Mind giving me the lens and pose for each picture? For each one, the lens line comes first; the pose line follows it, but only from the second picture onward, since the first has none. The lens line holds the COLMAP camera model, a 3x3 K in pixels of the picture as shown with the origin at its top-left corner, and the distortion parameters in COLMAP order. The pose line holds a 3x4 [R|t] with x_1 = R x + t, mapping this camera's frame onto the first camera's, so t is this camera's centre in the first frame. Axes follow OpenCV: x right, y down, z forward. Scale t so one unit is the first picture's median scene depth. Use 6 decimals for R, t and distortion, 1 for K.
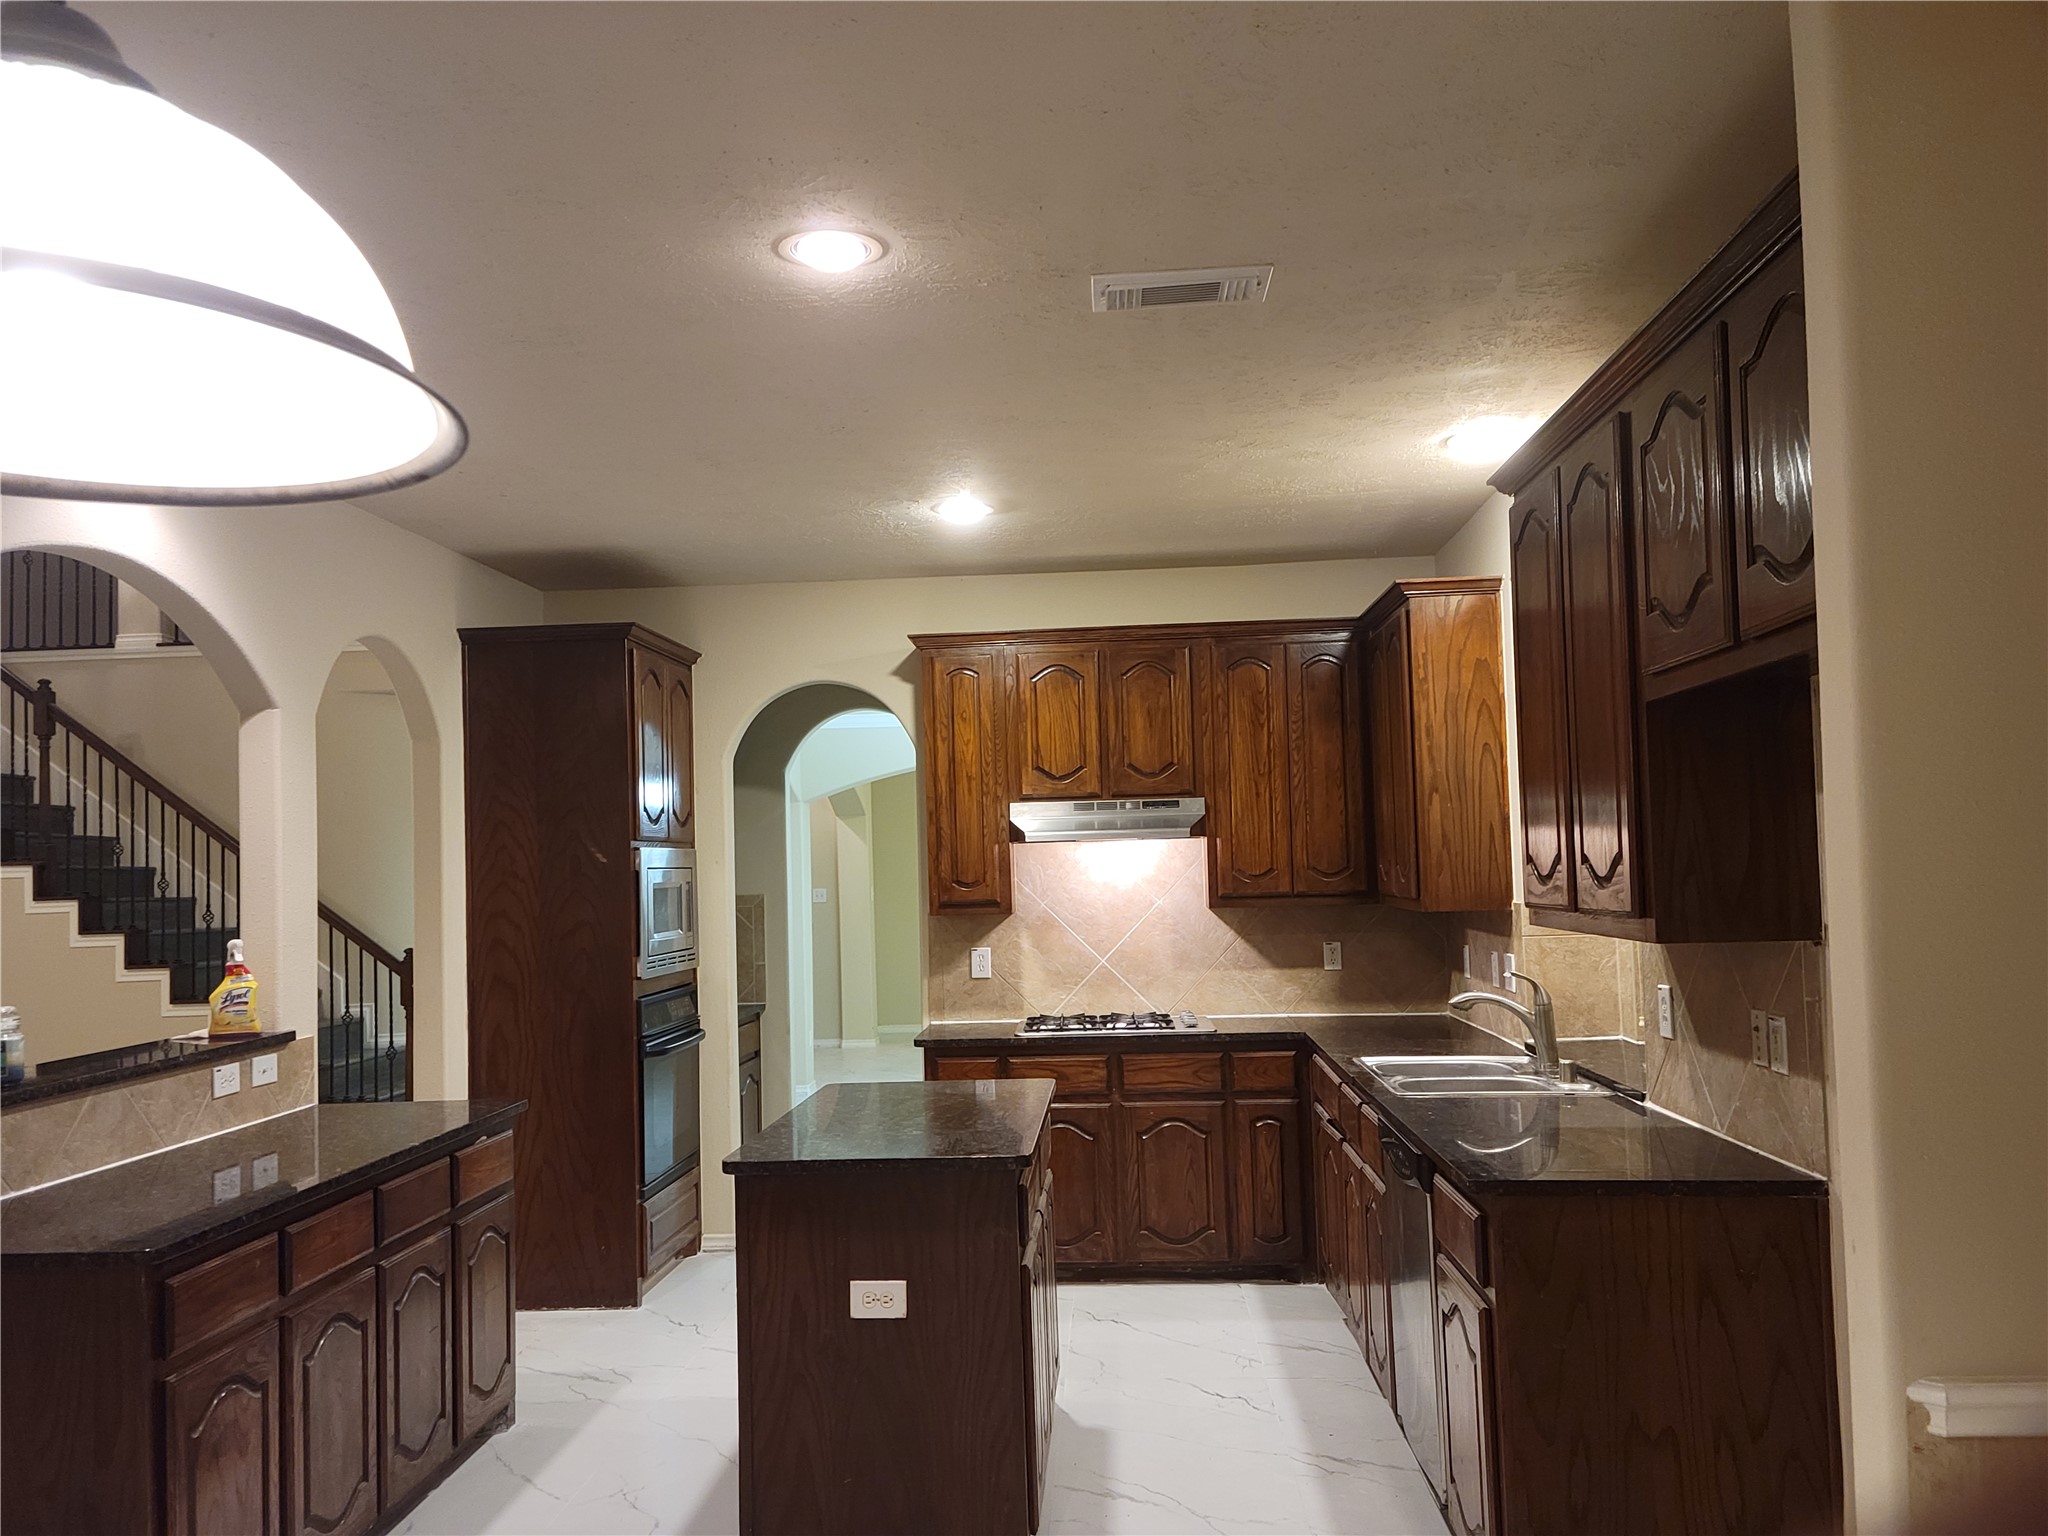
lens RADIAL K [[1732.7, 0, 1020.6], [0, 1732.7, 789.2], [0, 0, 1]] dist [0.111952, -0.114943]
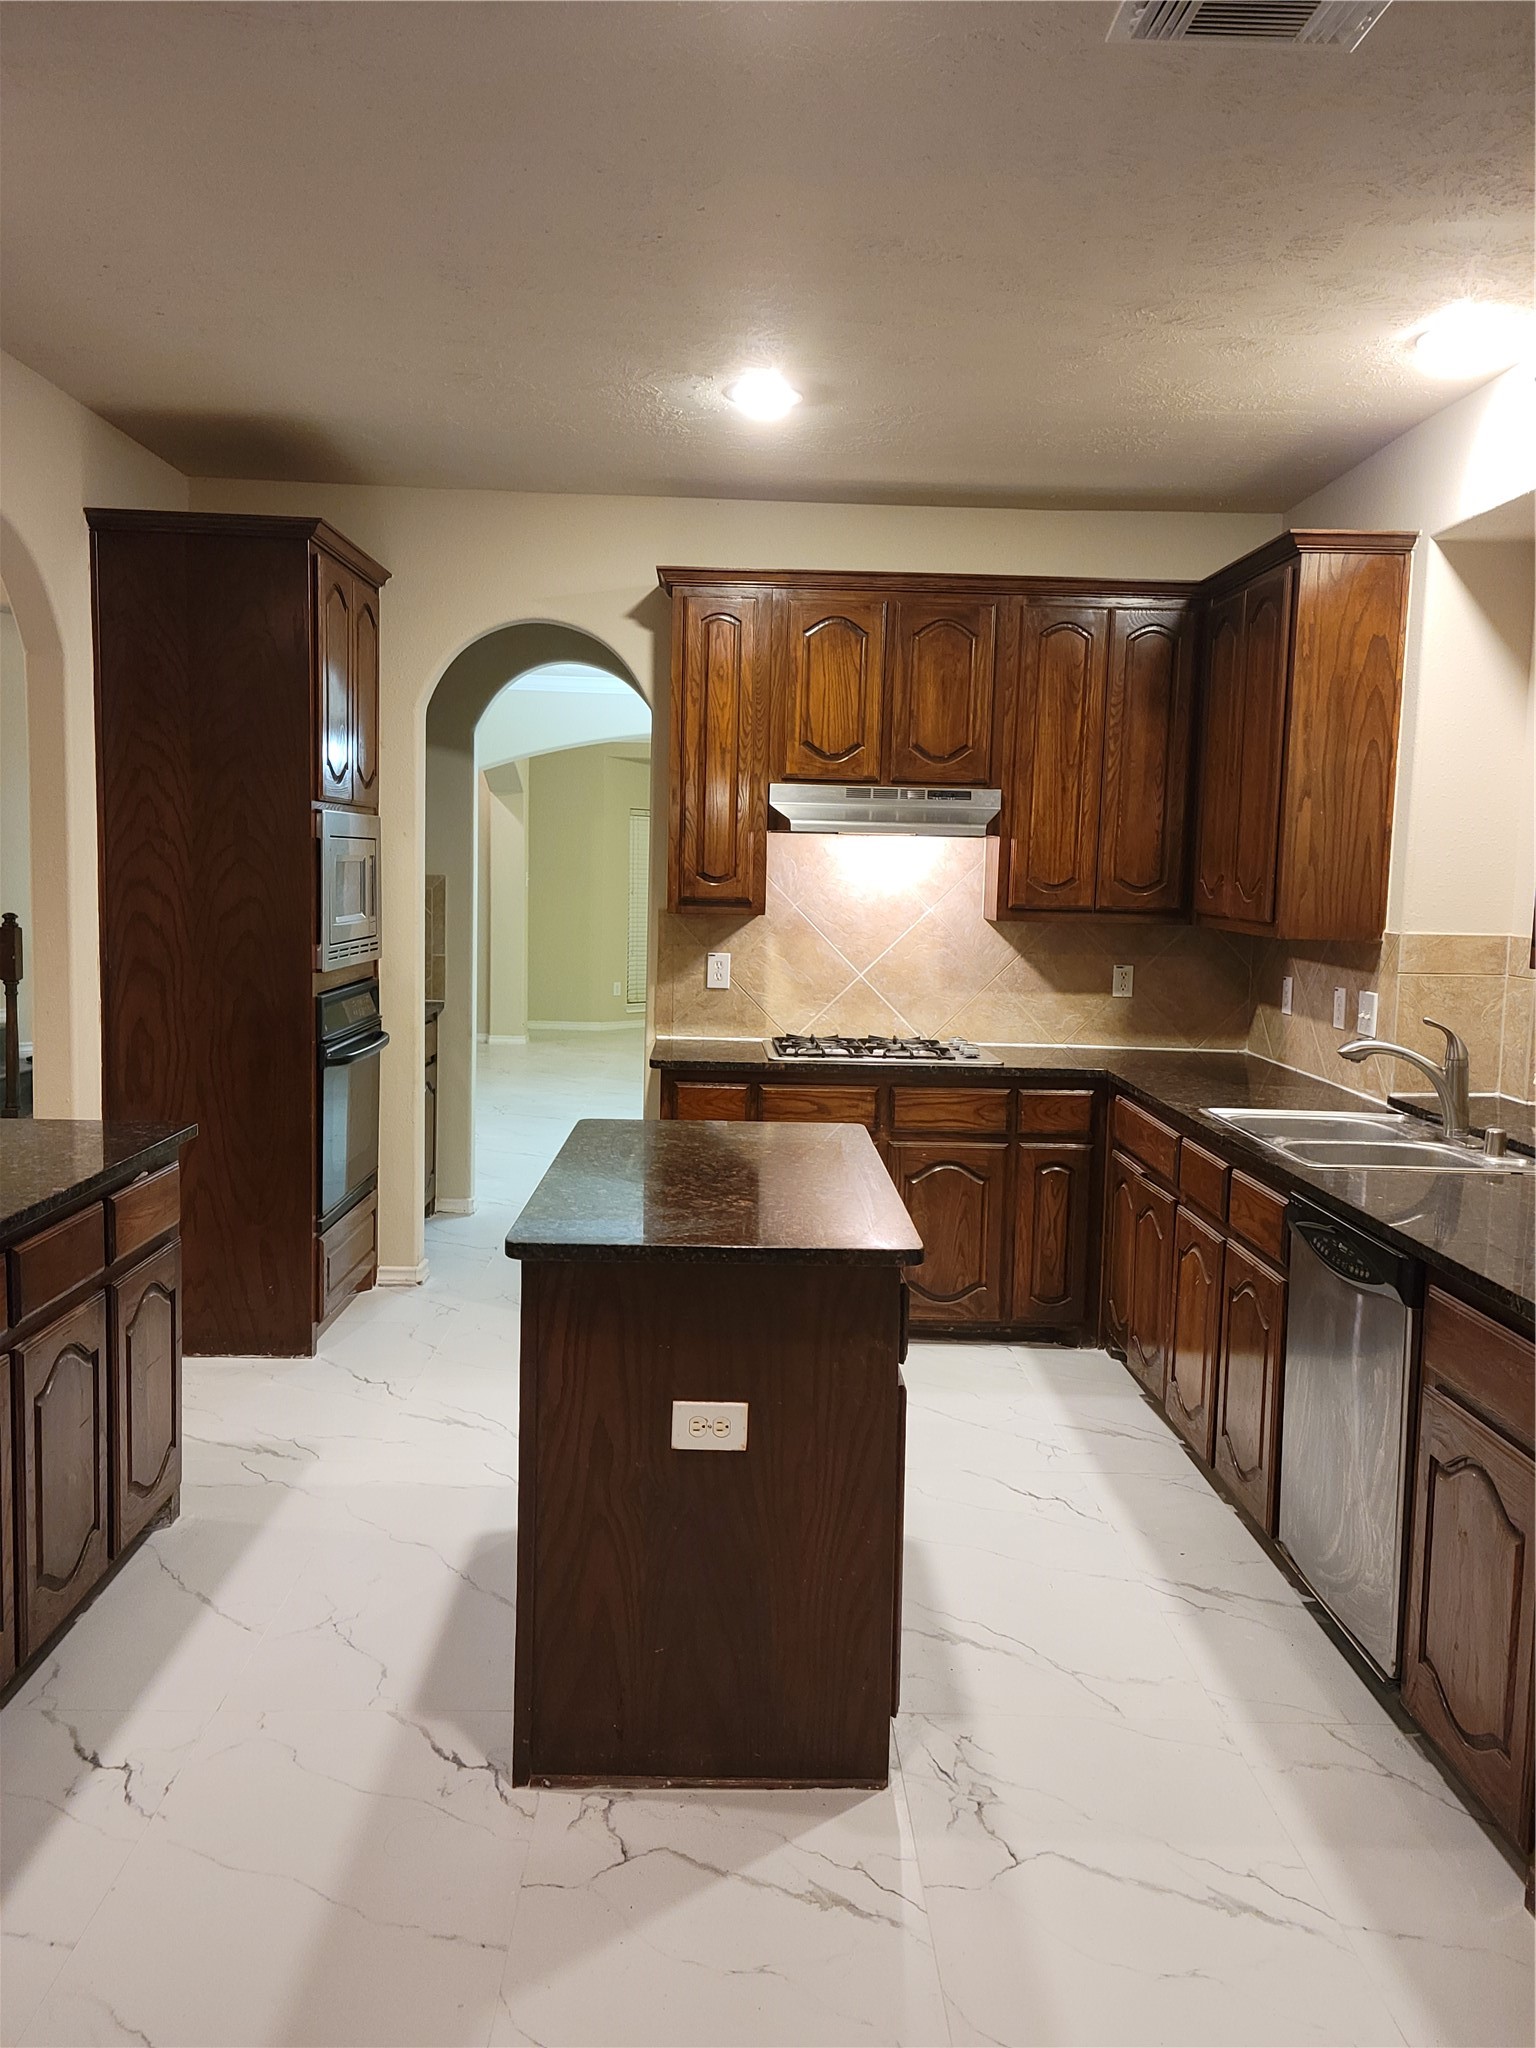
lens RADIAL K [[1617.3, 0, 739.6], [0, 1617.3, 1016.5], [0, 0, 1]] dist [0.093727, -0.088219]
pose [[0.993421, 0.043949, 0.105752, -0.102612], [-0.058334, 0.988847, 0.137033, 0.013537], [-0.098550, -0.142301, 0.984905, 0.226026]]
